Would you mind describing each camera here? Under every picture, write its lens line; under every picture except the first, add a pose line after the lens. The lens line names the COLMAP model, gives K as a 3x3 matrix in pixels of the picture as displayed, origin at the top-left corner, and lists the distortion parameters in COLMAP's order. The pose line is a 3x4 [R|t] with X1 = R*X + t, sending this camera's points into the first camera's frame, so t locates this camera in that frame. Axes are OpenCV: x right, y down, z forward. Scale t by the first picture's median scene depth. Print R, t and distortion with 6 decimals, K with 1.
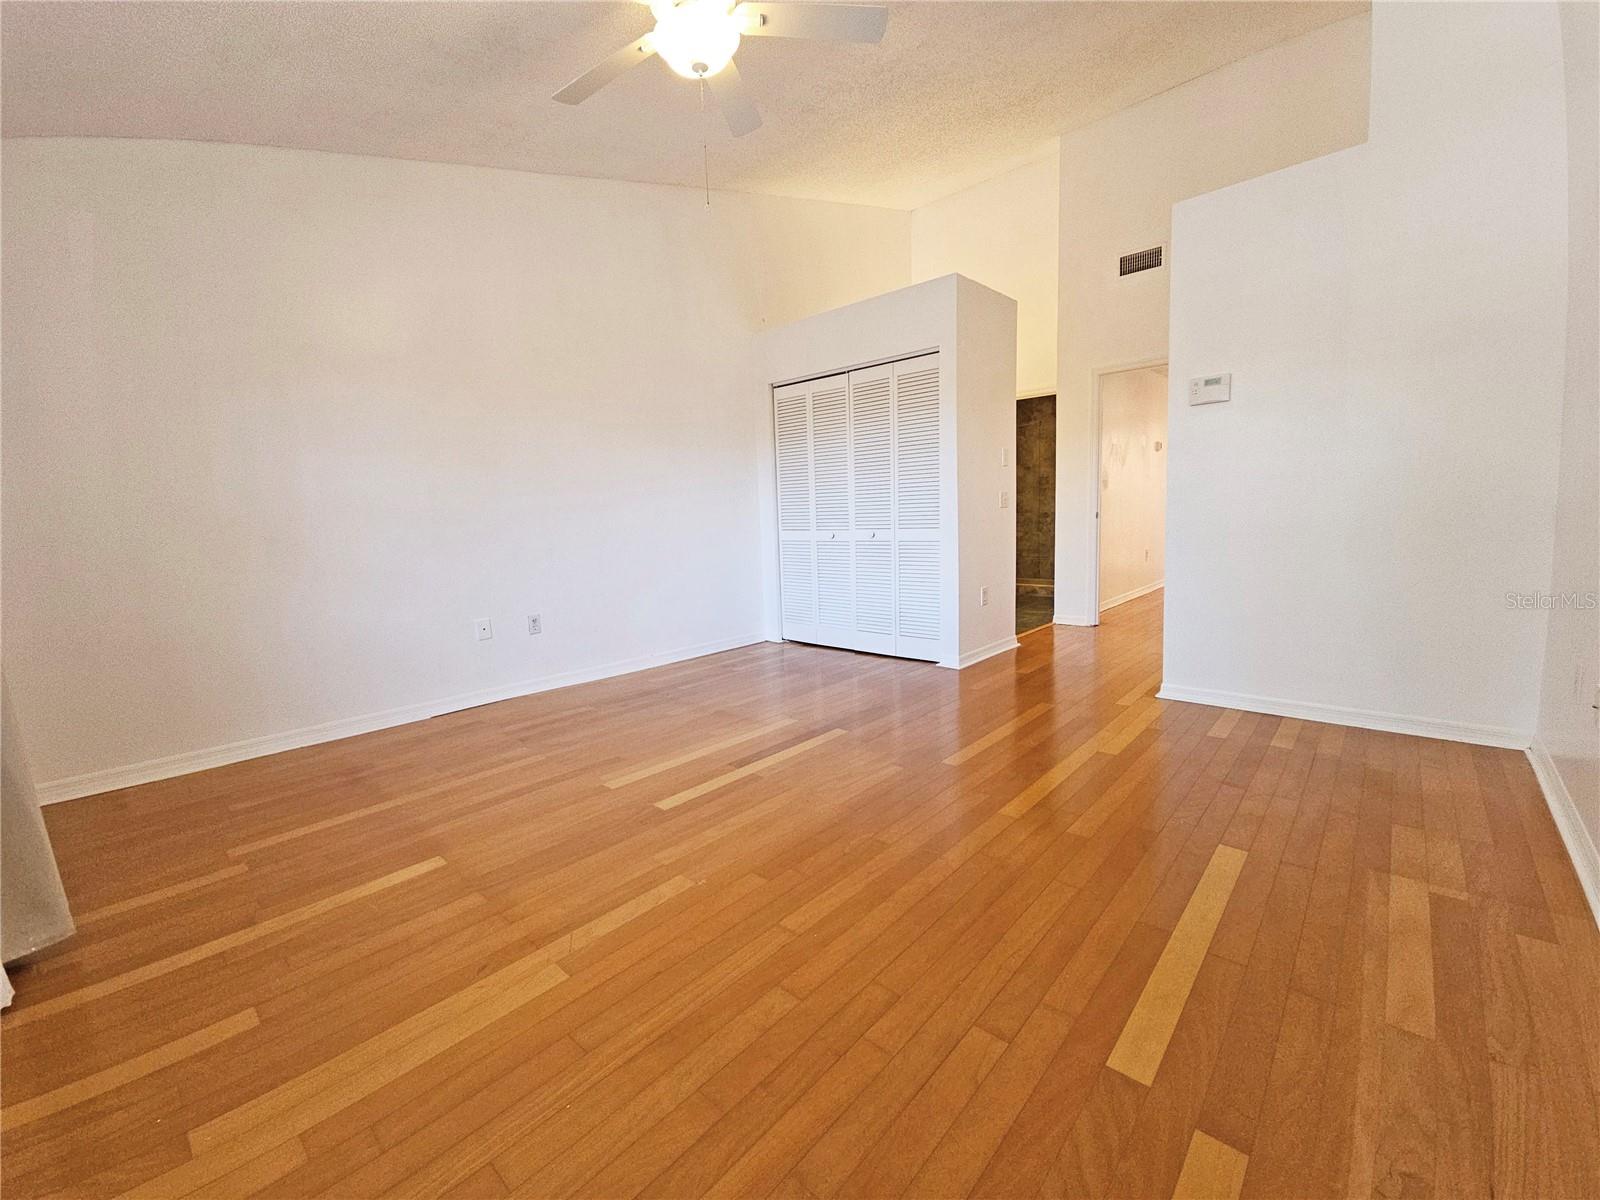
lens RADIAL K [[649.4, 0, 802.9], [0, 649.4, 593.0], [0, 0, 1]] dist [0.002193, -0.000329]
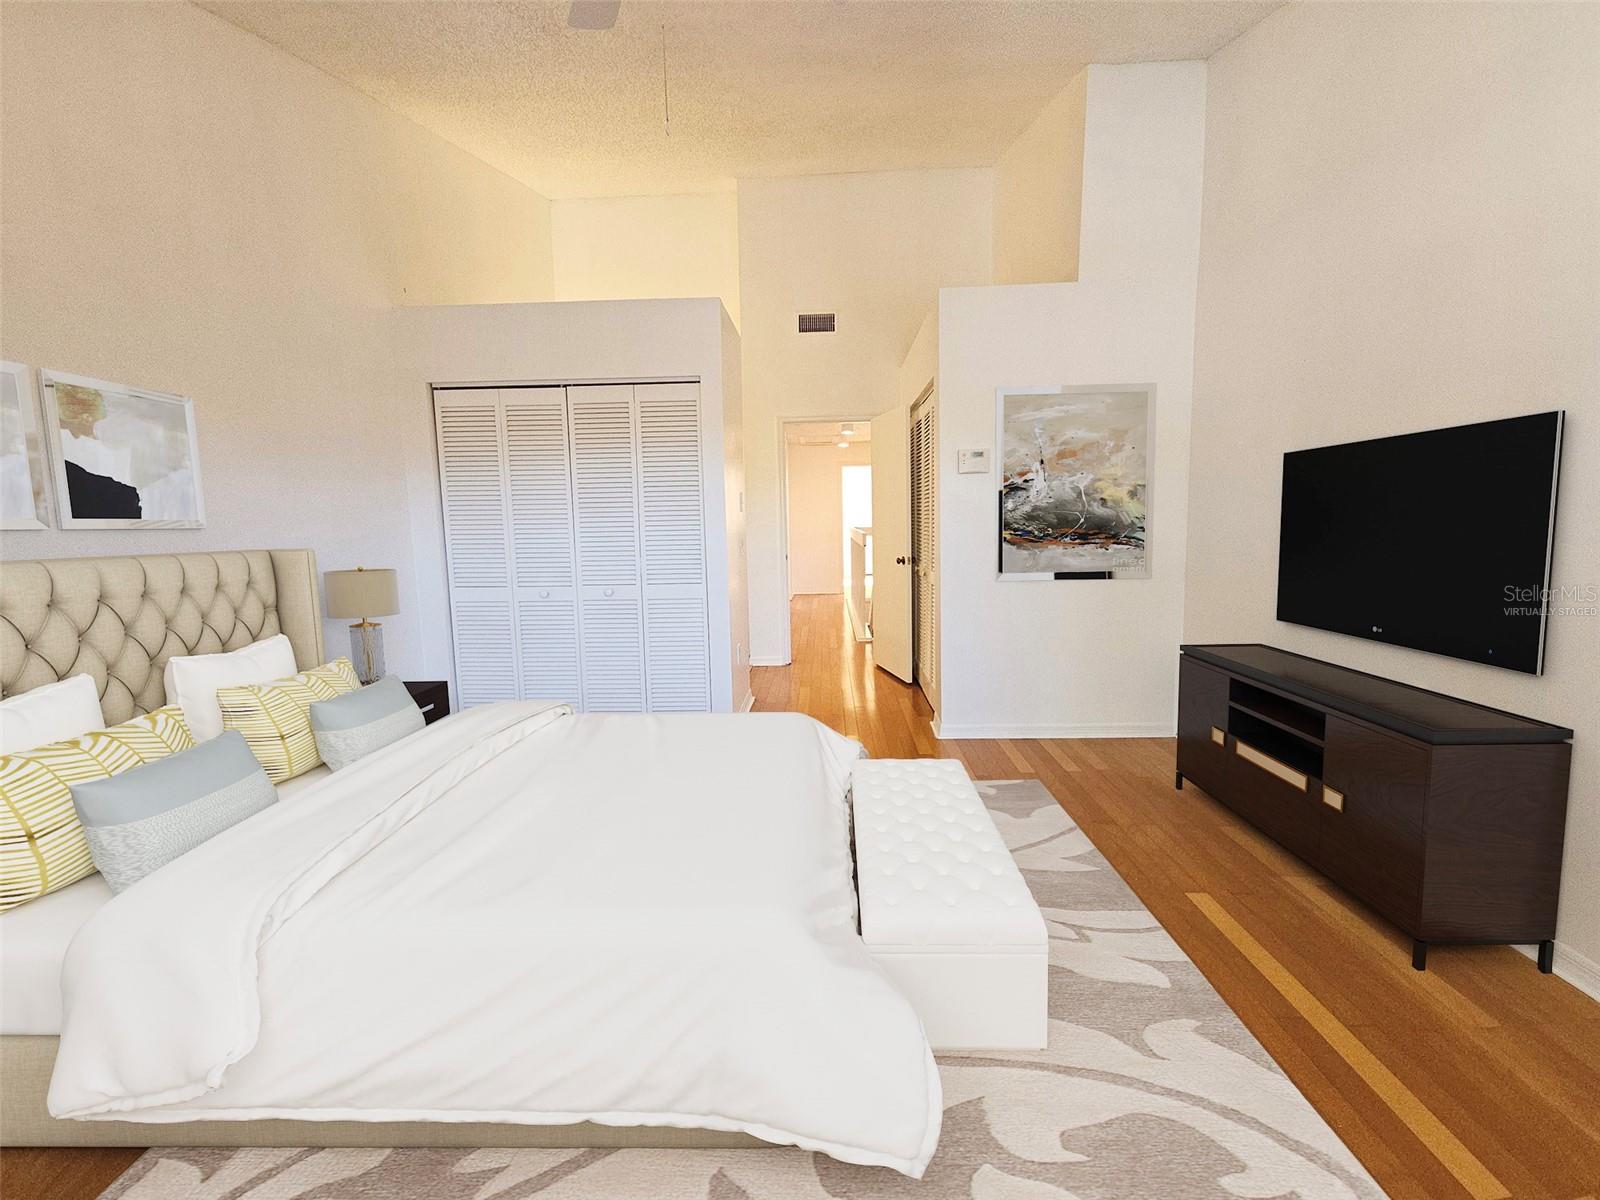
lens RADIAL K [[649.4, 0, 795.0], [0, 649.4, 597.1], [0, 0, 1]] dist [0.002193, -0.000329]
pose [[0.765810, -0.056952, 0.640540, -0.237590], [0.070694, 0.997489, 0.004170, -0.072096], [-0.639169, 0.042089, 0.767913, 0.238203]]
